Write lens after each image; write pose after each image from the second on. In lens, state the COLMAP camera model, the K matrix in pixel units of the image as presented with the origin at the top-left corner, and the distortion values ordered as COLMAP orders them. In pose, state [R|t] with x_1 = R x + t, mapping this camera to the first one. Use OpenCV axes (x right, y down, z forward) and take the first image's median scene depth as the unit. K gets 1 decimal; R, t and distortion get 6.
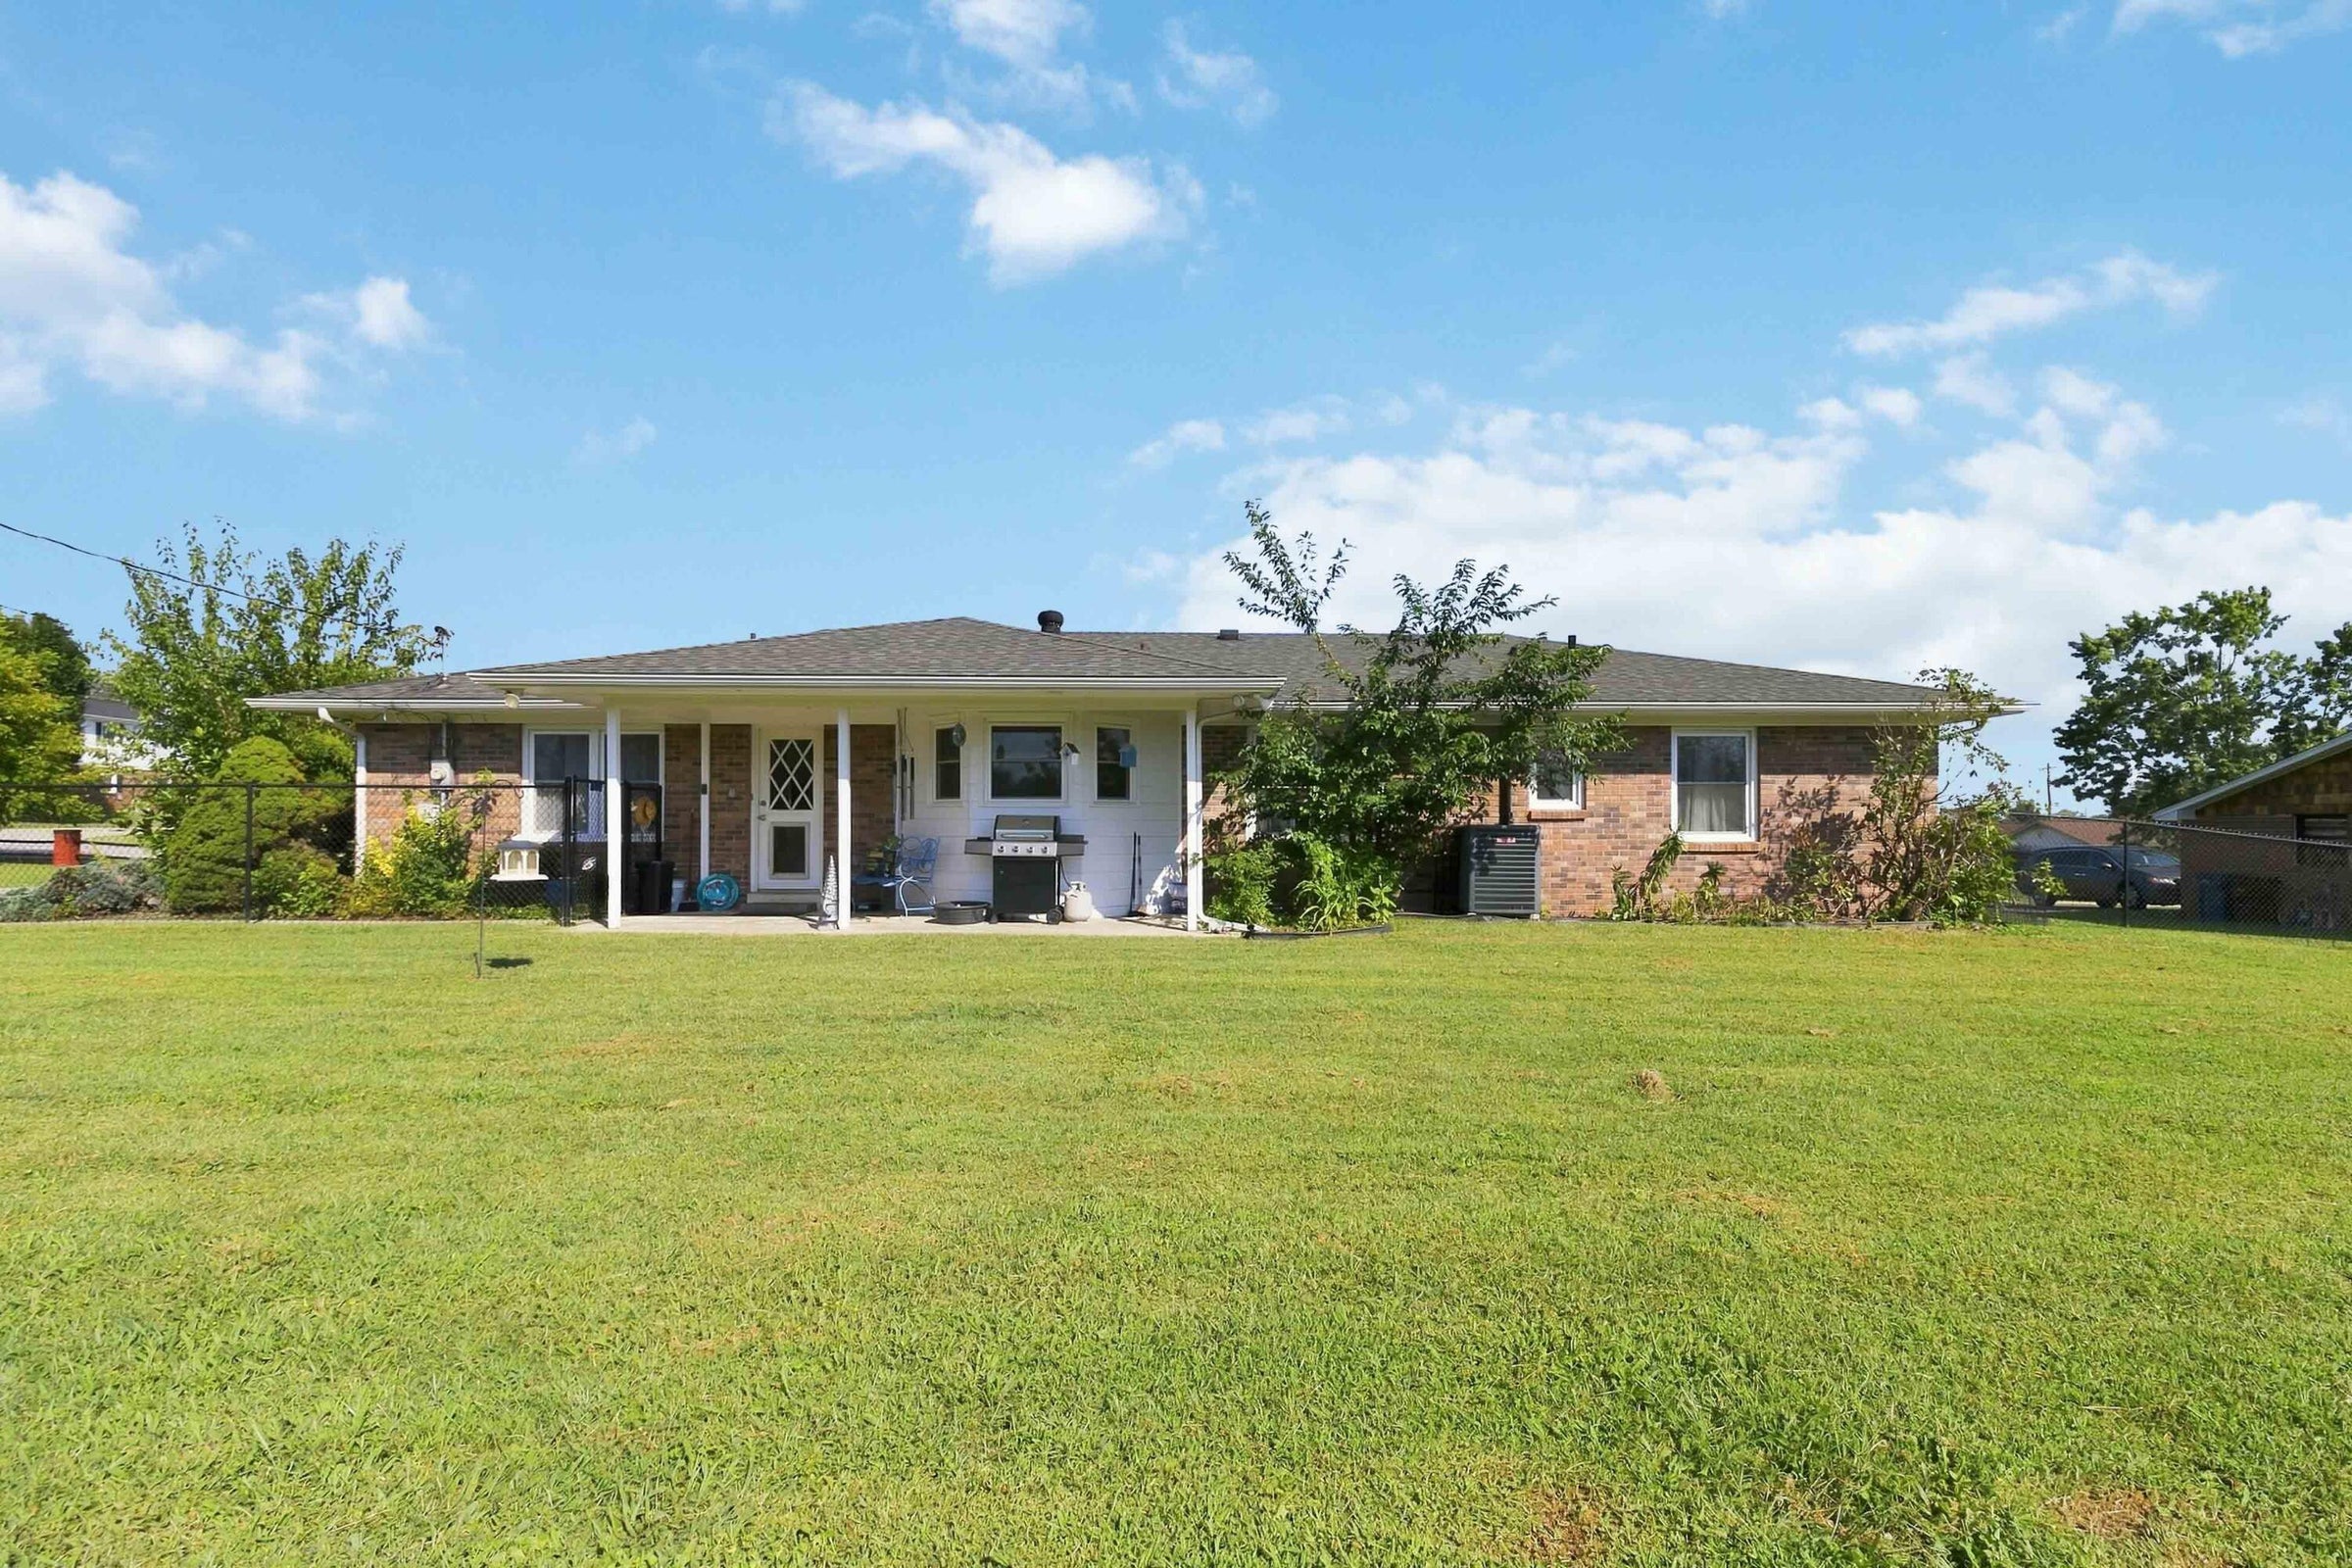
lens RADIAL K [[1159.0, 0, 1180.3], [0, 1159.0, 836.2], [0, 0, 1]] dist [0.000420, 0.000523]
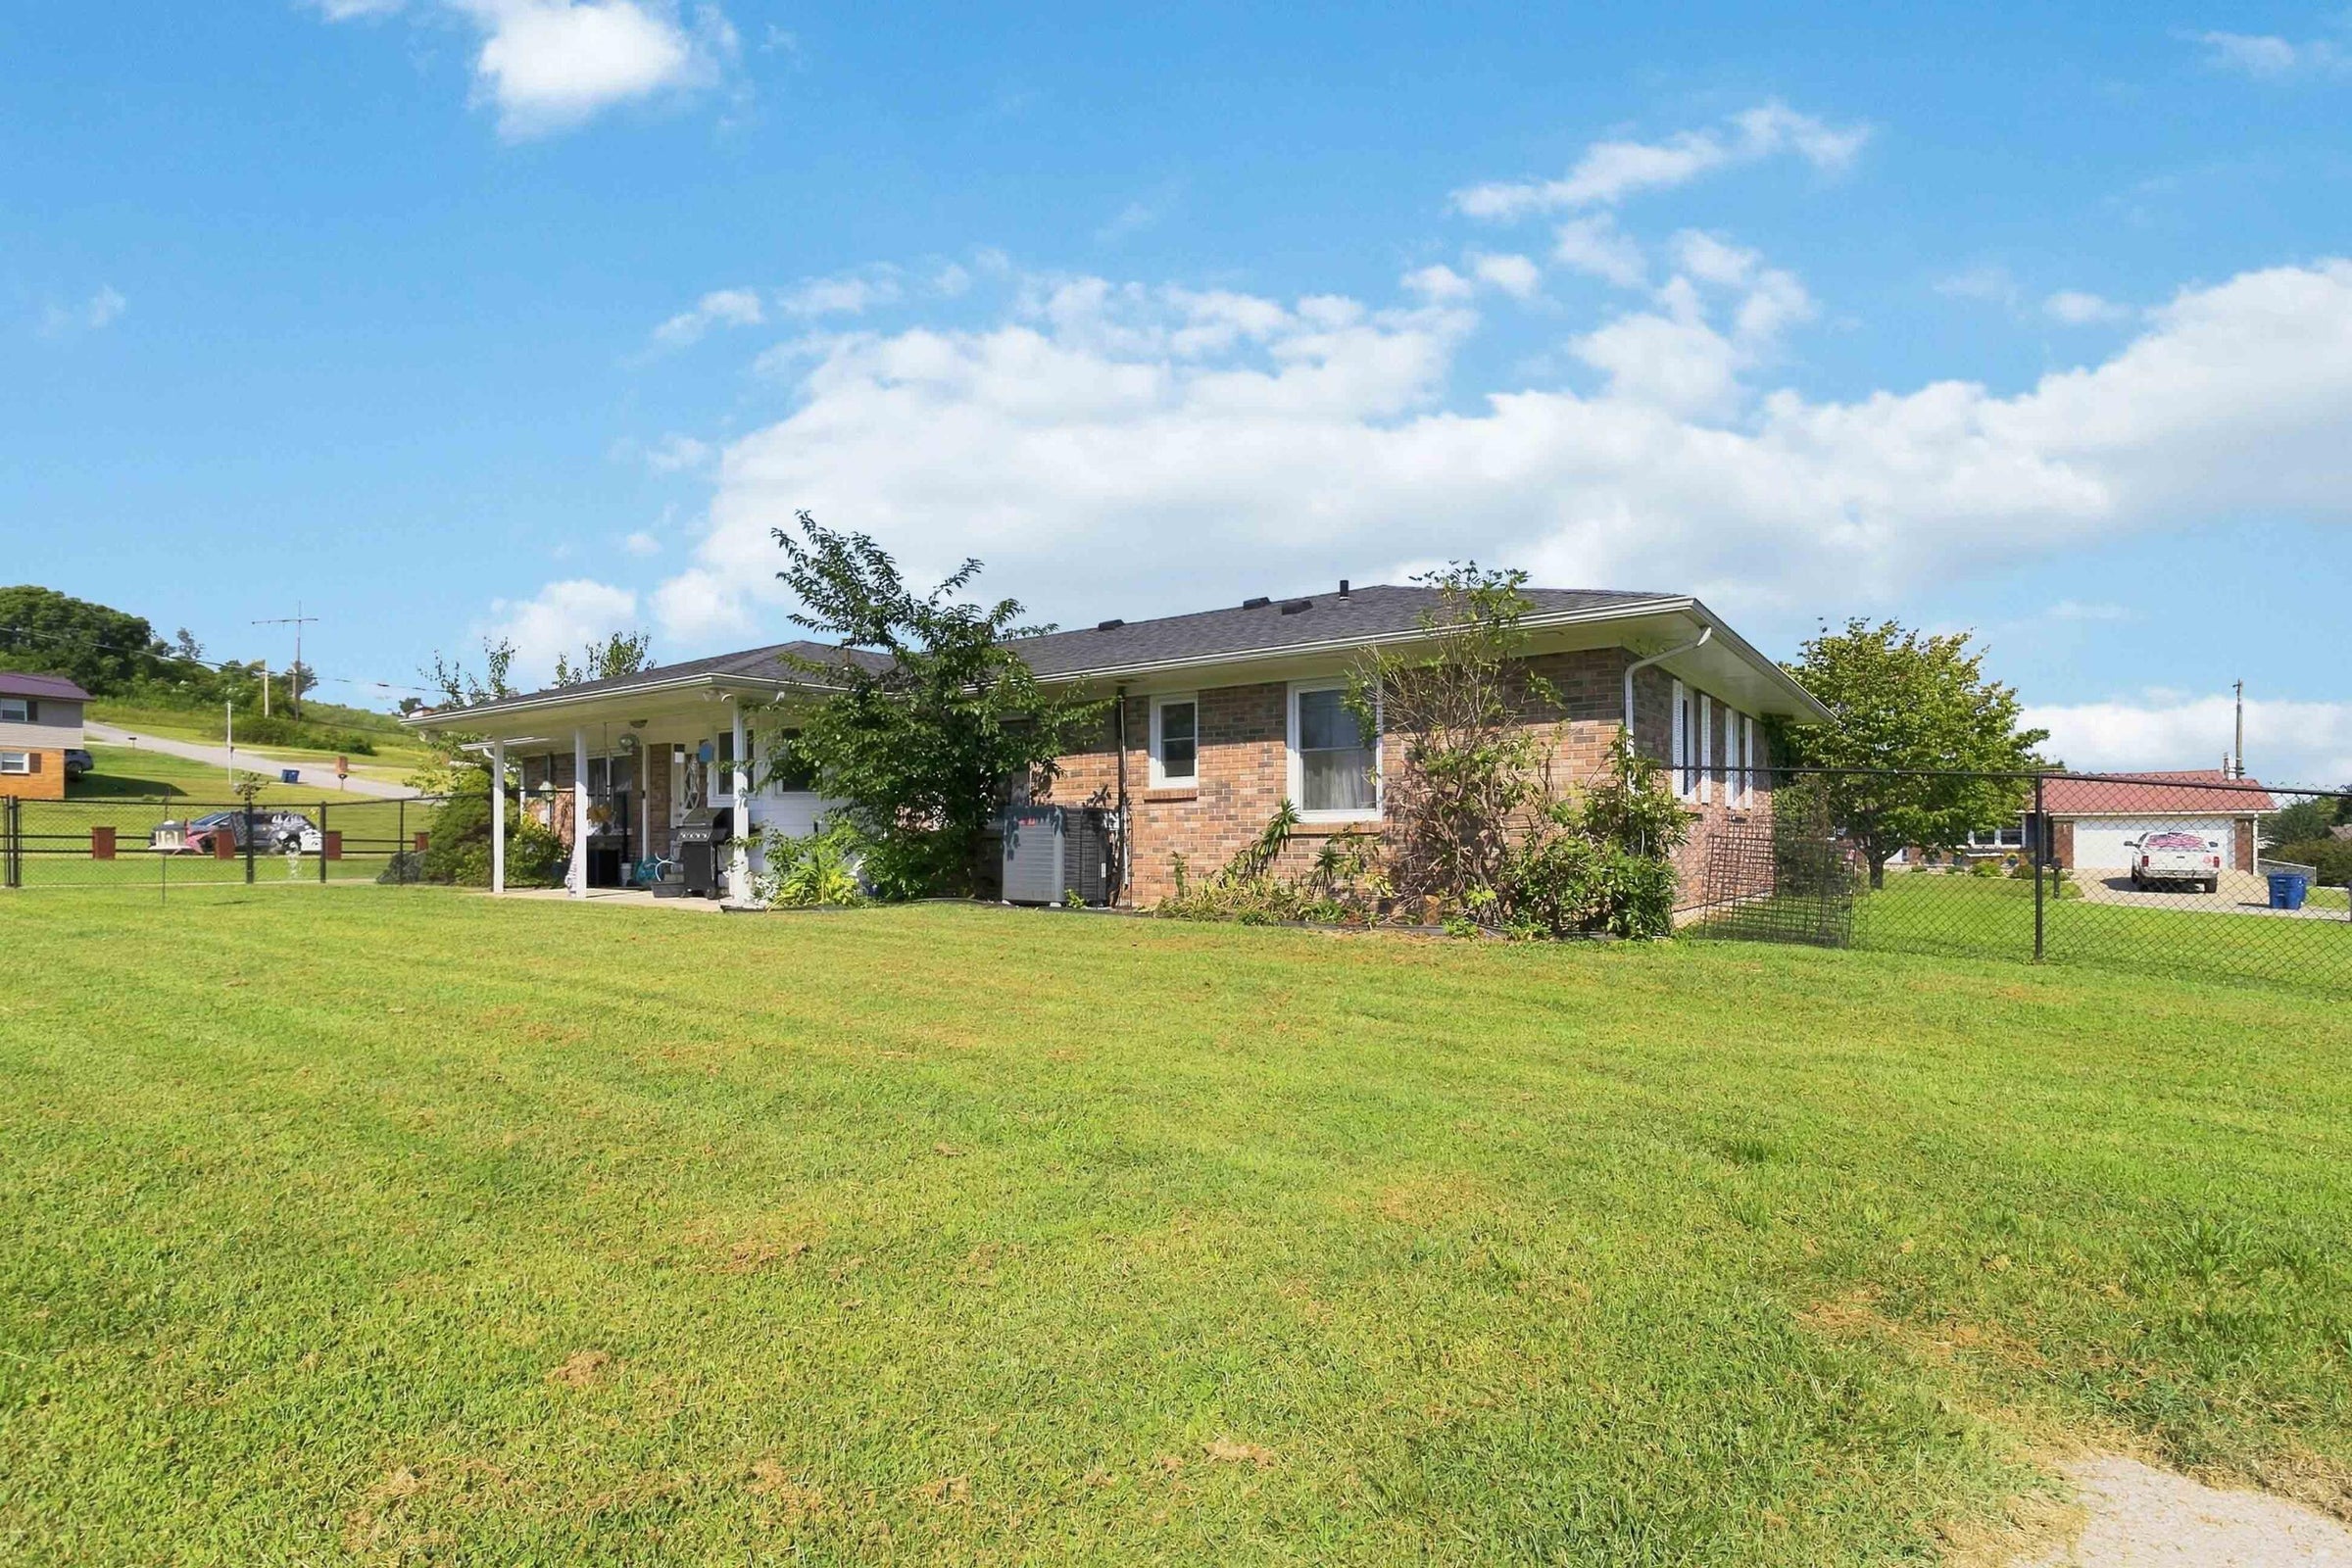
lens RADIAL K [[1159.0, 0, 1180.3], [0, 1159.0, 836.2], [0, 0, 1]] dist [0.000420, 0.000523]
pose [[0.807996, -0.008936, -0.589121, 0.846761], [0.001947, 0.999920, -0.012497, 0.024416], [0.589185, 0.008951, 0.807948, 0.296164]]
